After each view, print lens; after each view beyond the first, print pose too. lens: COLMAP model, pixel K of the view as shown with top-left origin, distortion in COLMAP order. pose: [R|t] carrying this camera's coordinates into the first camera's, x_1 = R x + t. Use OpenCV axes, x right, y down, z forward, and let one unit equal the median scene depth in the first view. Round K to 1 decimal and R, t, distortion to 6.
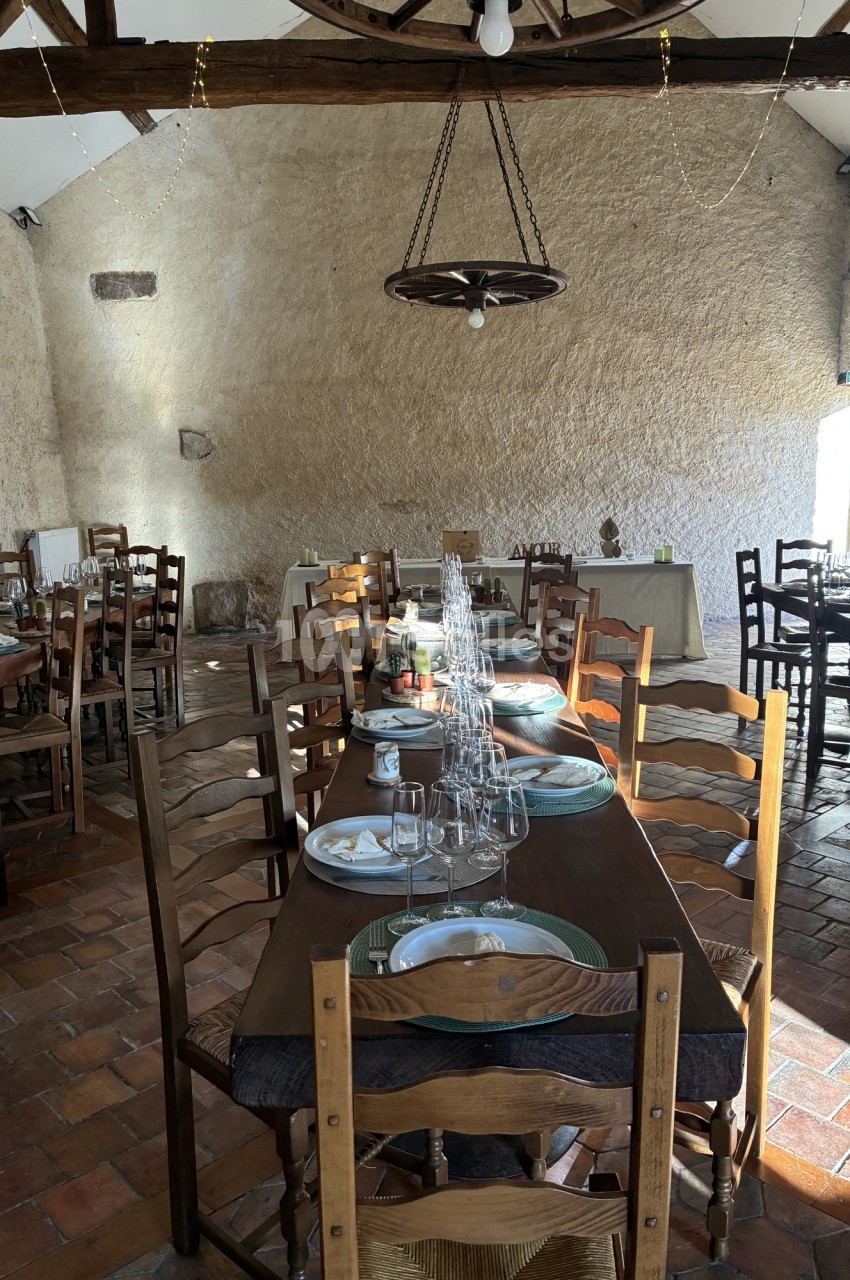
lens RADIAL K [[976.4, 0, 424.1], [0, 976.4, 628.6], [0, 0, 1]] dist [0.023718, -0.002527]
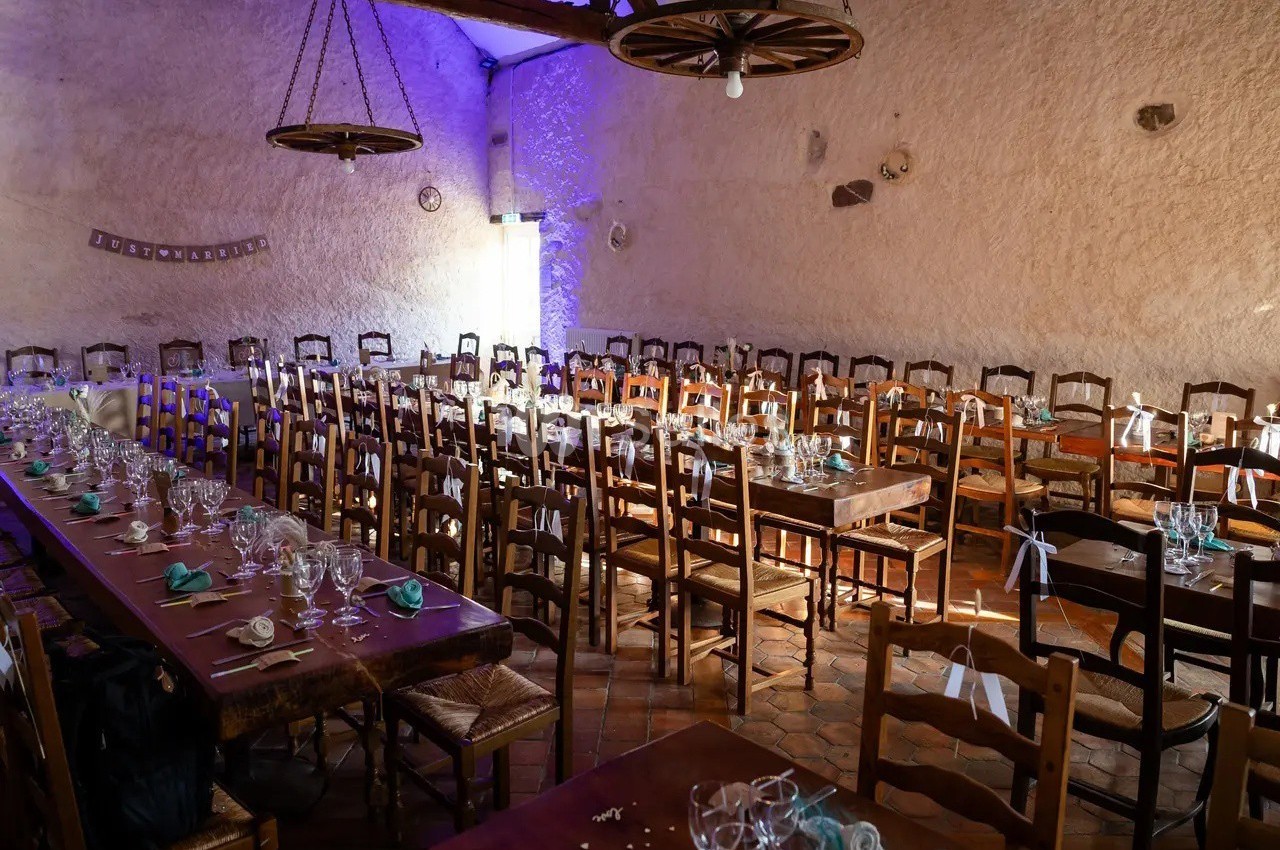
lens RADIAL K [[923.1, 0, 640.4], [0, 923.1, 395.4], [0, 0, 1]] dist [0.009283, 0.006346]
pose [[0.735350, -0.072827, 0.673763, -0.302846], [0.095172, 0.995454, 0.003728, -0.000960], [-0.670971, 0.061382, 0.738938, -0.052851]]
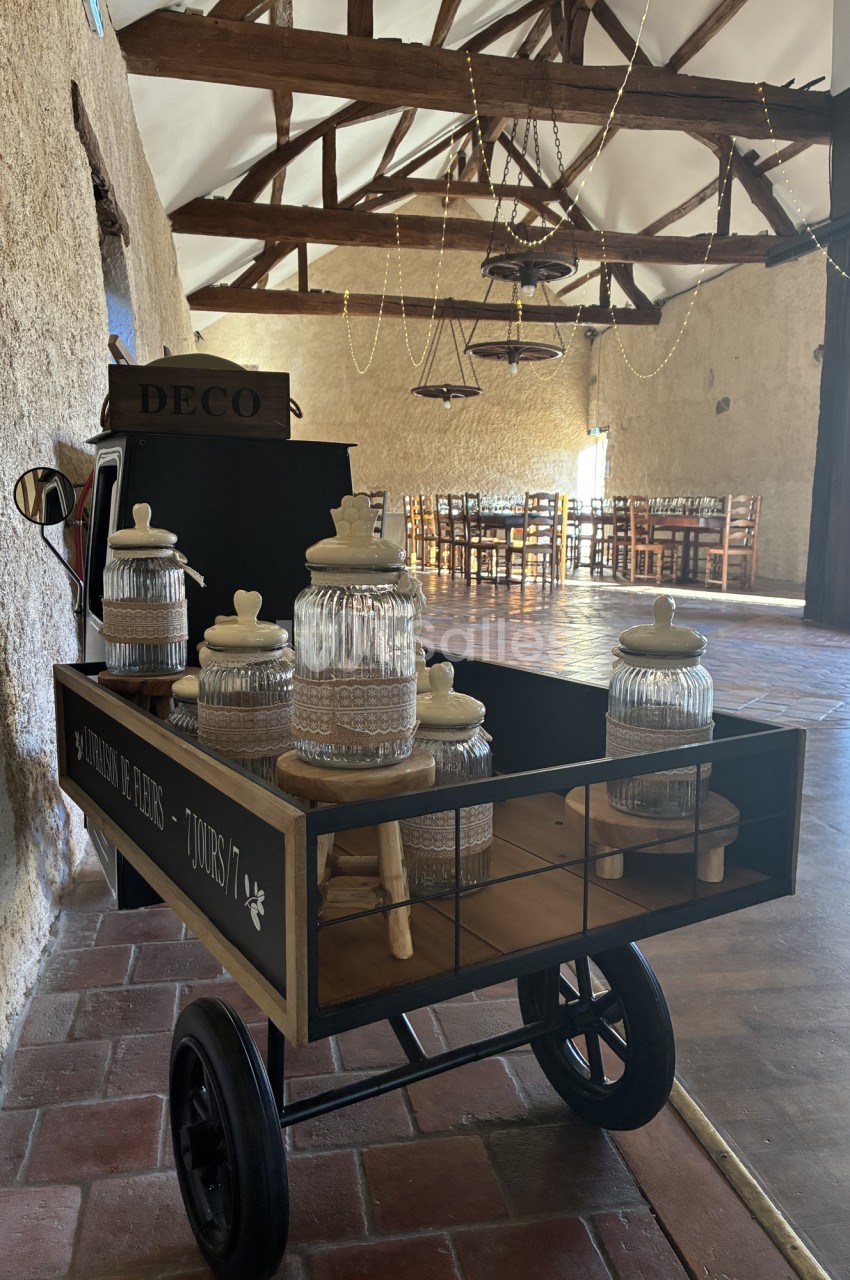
lens RADIAL K [[923.1, 0, 425.1], [0, 923.1, 647.1], [0, 0, 1]] dist [0.009283, 0.006346]
pose [[0.979232, -0.008109, 0.202581, -0.309836], [0.008960, 0.999954, -0.003281, 0.199319], [-0.202545, 0.005028, 0.979260, -0.831659]]
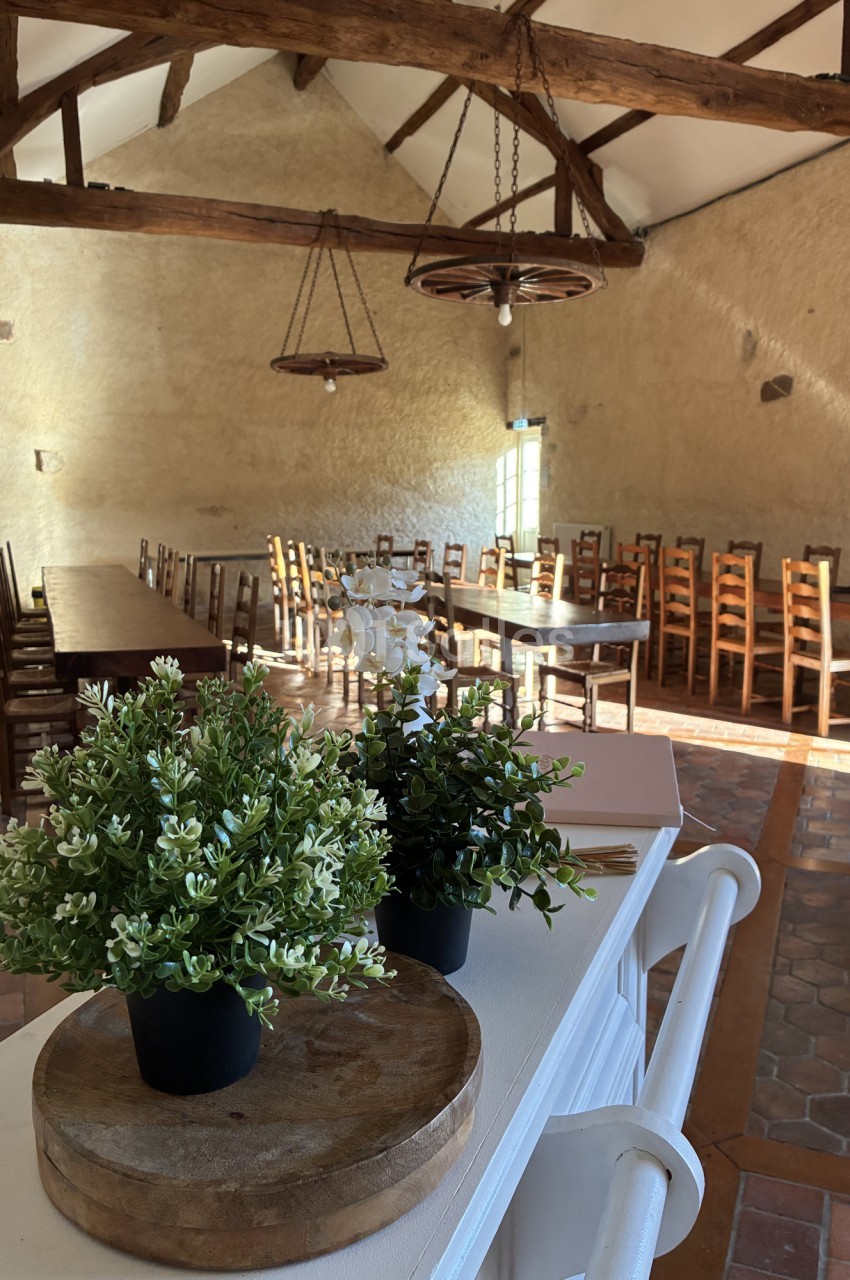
lens RADIAL K [[964.0, 0, 422.6], [0, 964.0, 643.0], [0, 0, 1]] dist [0.027180, -0.014243]
pose [[0.928210, -0.050932, 0.368555, -0.252142], [0.052376, 0.998609, 0.006092, 0.056634], [-0.368352, 0.013648, 0.929586, -0.301357]]
